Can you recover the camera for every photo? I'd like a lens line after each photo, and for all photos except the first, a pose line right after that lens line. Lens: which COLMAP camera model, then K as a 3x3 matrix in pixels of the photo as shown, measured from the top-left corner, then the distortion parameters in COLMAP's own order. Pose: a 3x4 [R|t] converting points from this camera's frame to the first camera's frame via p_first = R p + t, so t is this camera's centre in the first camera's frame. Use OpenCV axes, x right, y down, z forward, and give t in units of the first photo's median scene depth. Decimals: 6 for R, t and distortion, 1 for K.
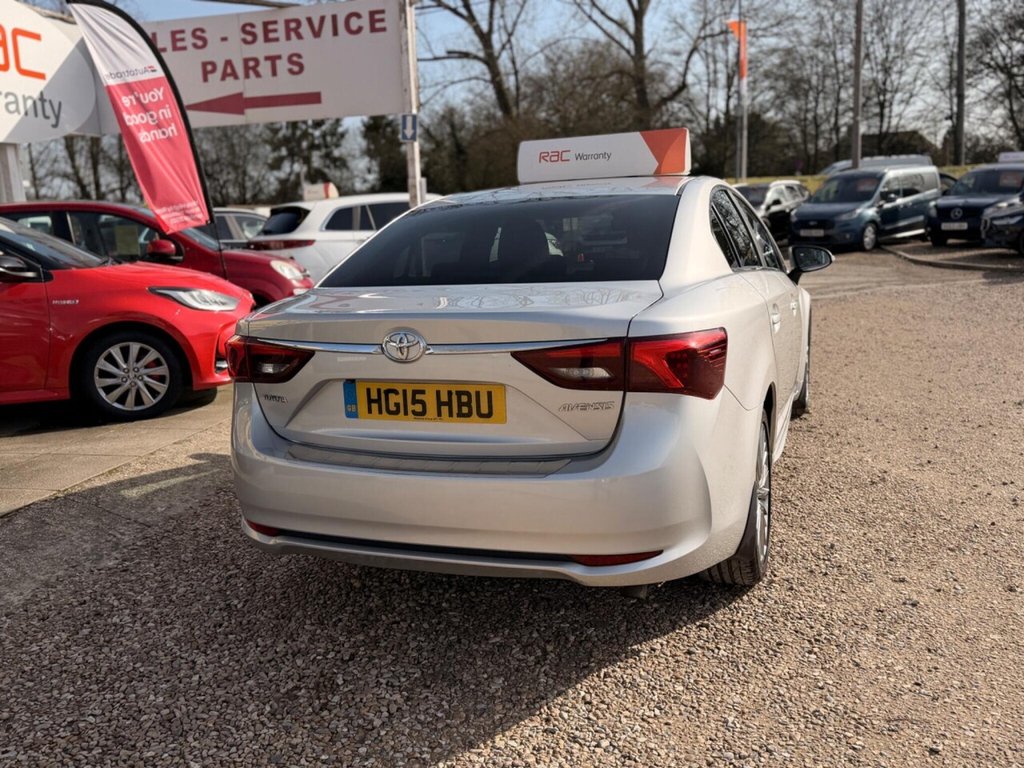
lens RADIAL K [[862.9, 0, 522.4], [0, 862.9, 380.7], [0, 0, 1]] dist [0.056090, -0.085553]
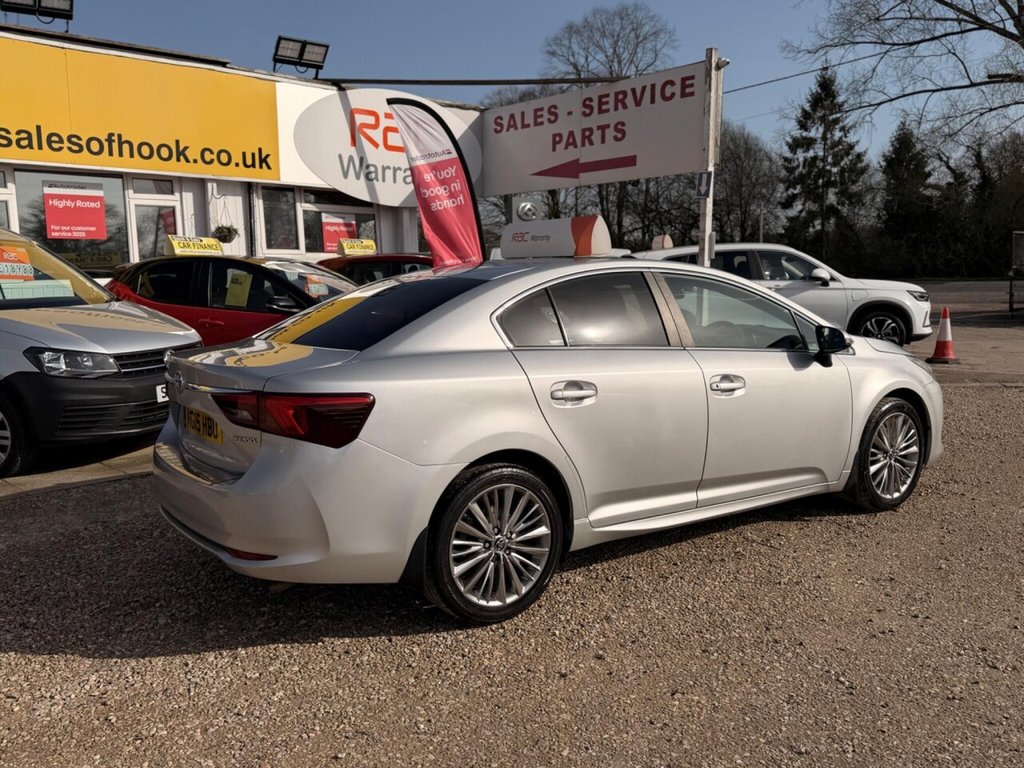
lens RADIAL K [[853.1, 0, 512.0], [0, 853.1, 384.0], [0, 0, 1]] dist [0.133788, -0.258436]
pose [[0.830012, 0.101177, -0.548492, 0.308765], [-0.121005, 0.992652, -0.000004, -0.028536], [0.544461, 0.066373, 0.836156, 0.021558]]
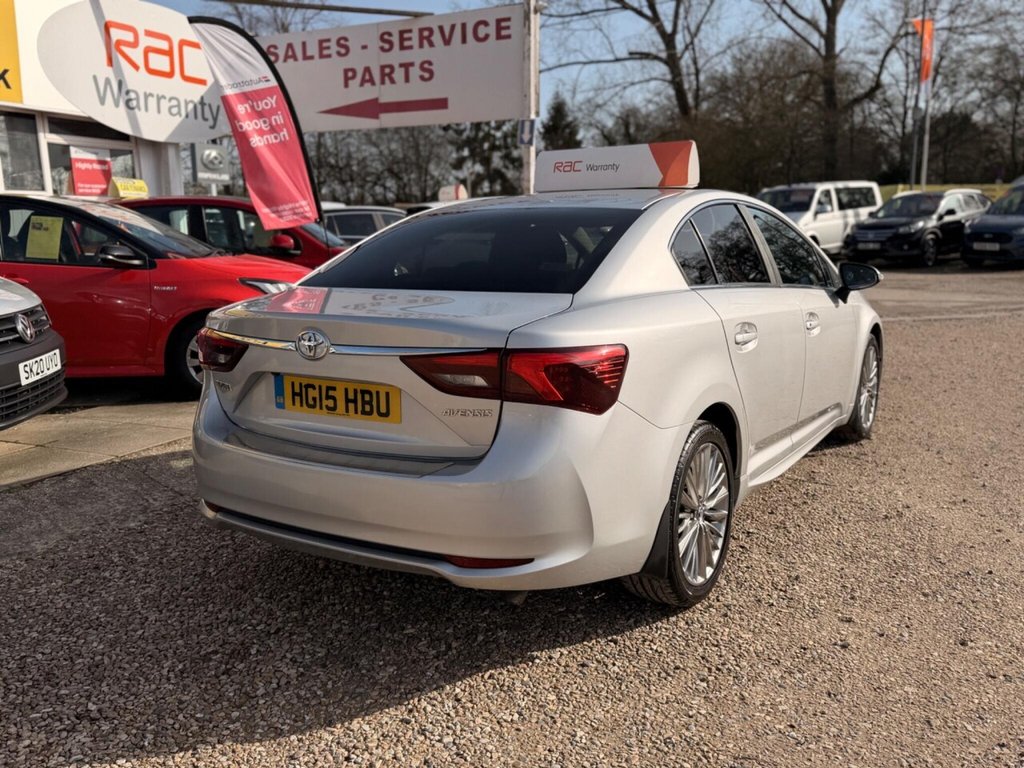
lens RADIAL K [[859.0, 0, 523.8], [0, 859.0, 373.6], [0, 0, 1]] dist [0.107548, -0.204141]
pose [[0.979723, 0.061671, -0.190631, 0.088924], [-0.063249, 0.997995, -0.002198, -0.005068], [0.190113, 0.014211, 0.981659, -0.001098]]
